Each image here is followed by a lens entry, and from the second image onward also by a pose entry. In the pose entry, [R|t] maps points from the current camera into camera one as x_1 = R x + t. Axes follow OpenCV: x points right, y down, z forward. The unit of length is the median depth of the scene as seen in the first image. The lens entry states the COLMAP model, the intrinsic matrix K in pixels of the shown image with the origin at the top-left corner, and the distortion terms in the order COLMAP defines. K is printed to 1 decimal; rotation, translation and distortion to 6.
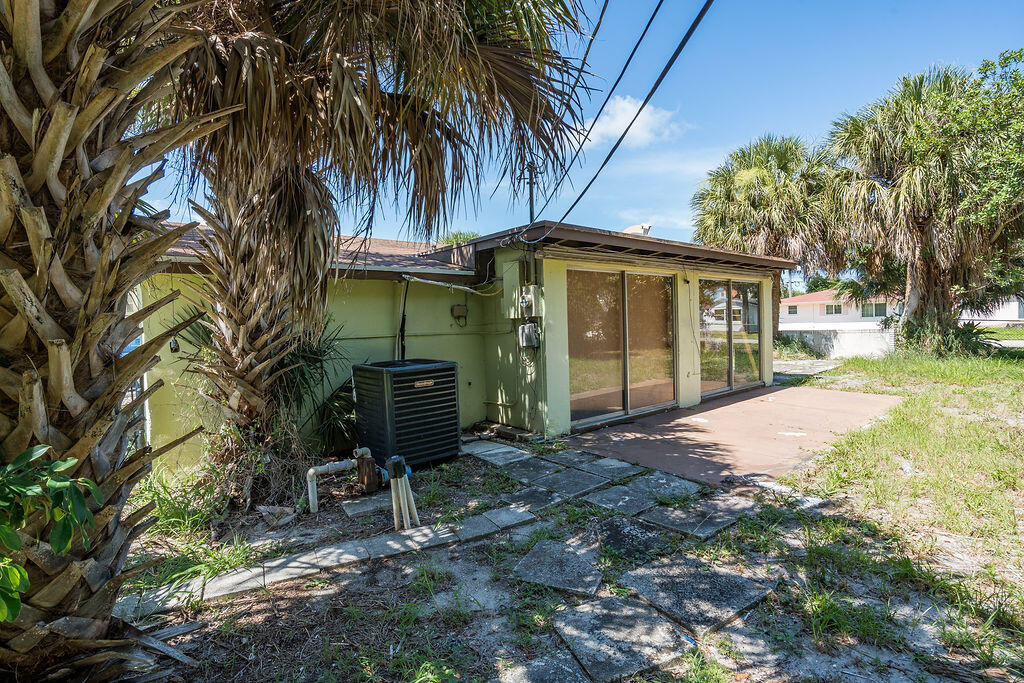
lens RADIAL K [[481.0, 0, 510.3], [0, 481.0, 338.1], [0, 0, 1]] dist [-0.068778, 0.026211]
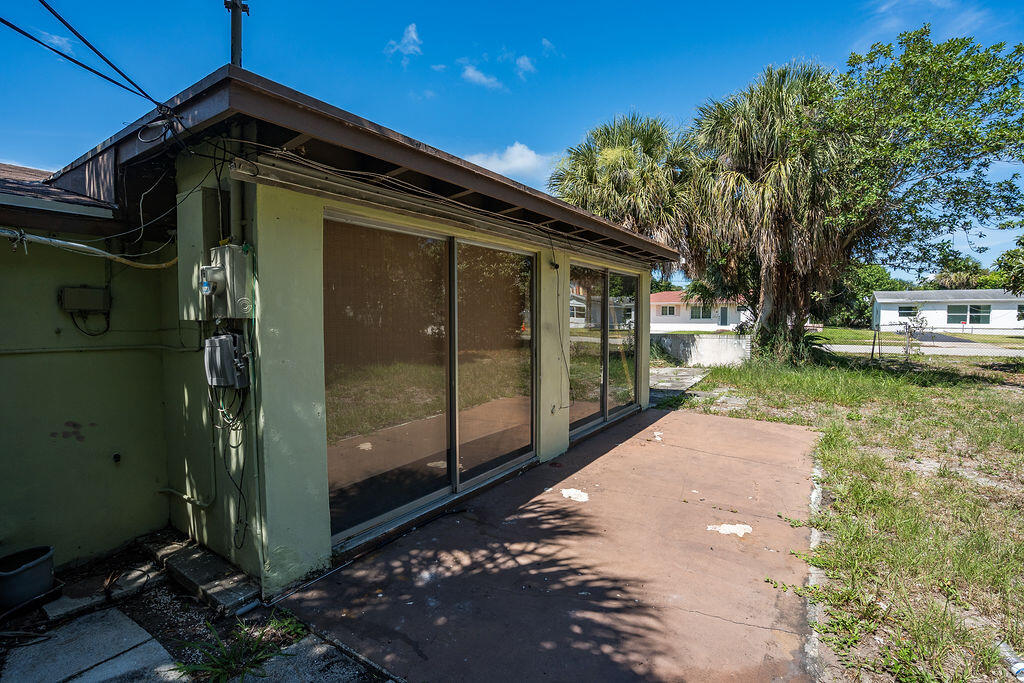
lens RADIAL K [[481.0, 0, 510.3], [0, 481.0, 338.1], [0, 0, 1]] dist [-0.068778, 0.026211]
pose [[0.952647, 0.015539, 0.303680, 0.081065], [-0.020479, 0.999705, 0.013089, -0.019680], [-0.303386, -0.018688, 0.952684, 0.272413]]
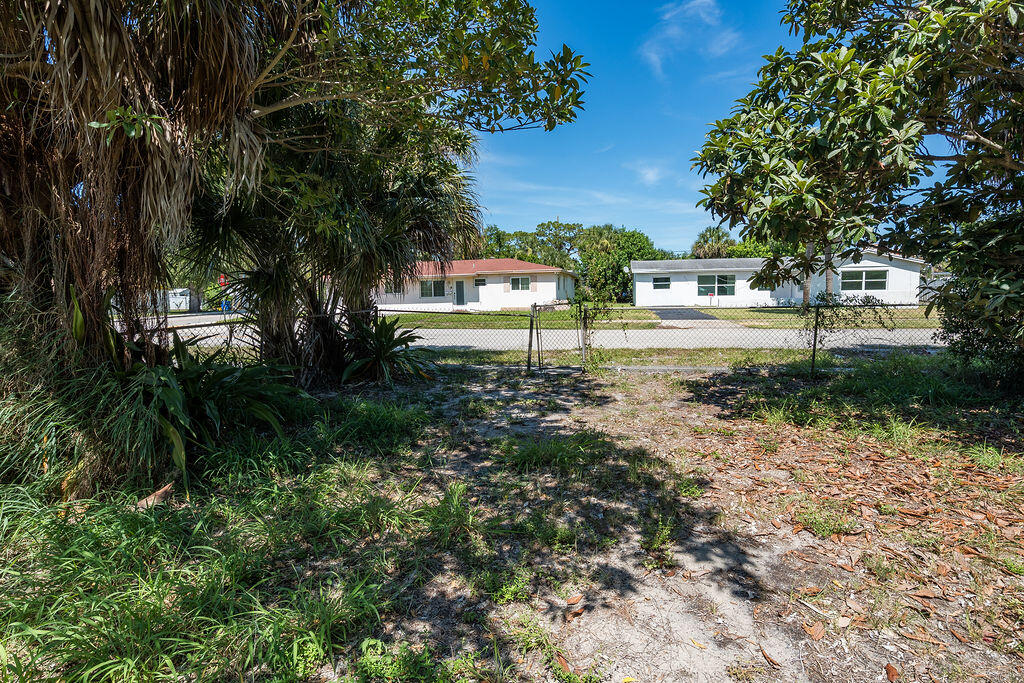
lens RADIAL K [[481.0, 0, 510.3], [0, 481.0, 338.1], [0, 0, 1]] dist [-0.068778, 0.026211]
pose [[0.795206, -0.045365, 0.604640, 1.240042], [0.012818, 0.998232, 0.058039, -0.066970], [-0.606204, -0.038403, 0.794381, 0.759990]]
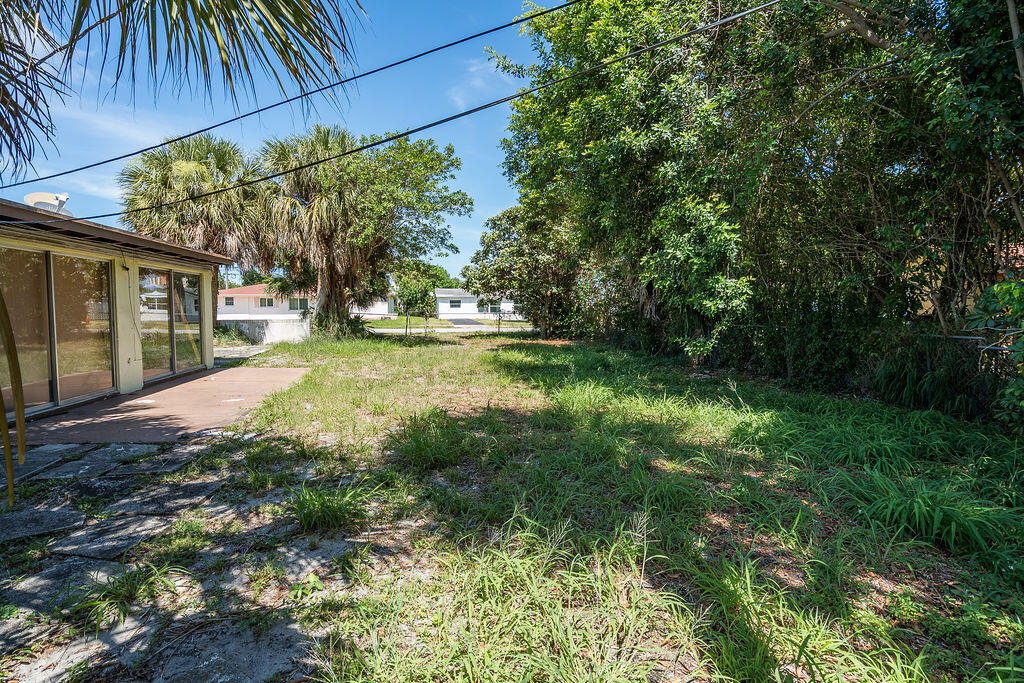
lens RADIAL K [[481.0, 0, 510.3], [0, 481.0, 338.1], [0, 0, 1]] dist [-0.068778, 0.026211]
pose [[0.472811, -0.022702, 0.880871, -0.075681], [0.006305, 0.999730, 0.022380, 0.007920], [-0.881141, -0.005027, 0.472826, -0.121523]]
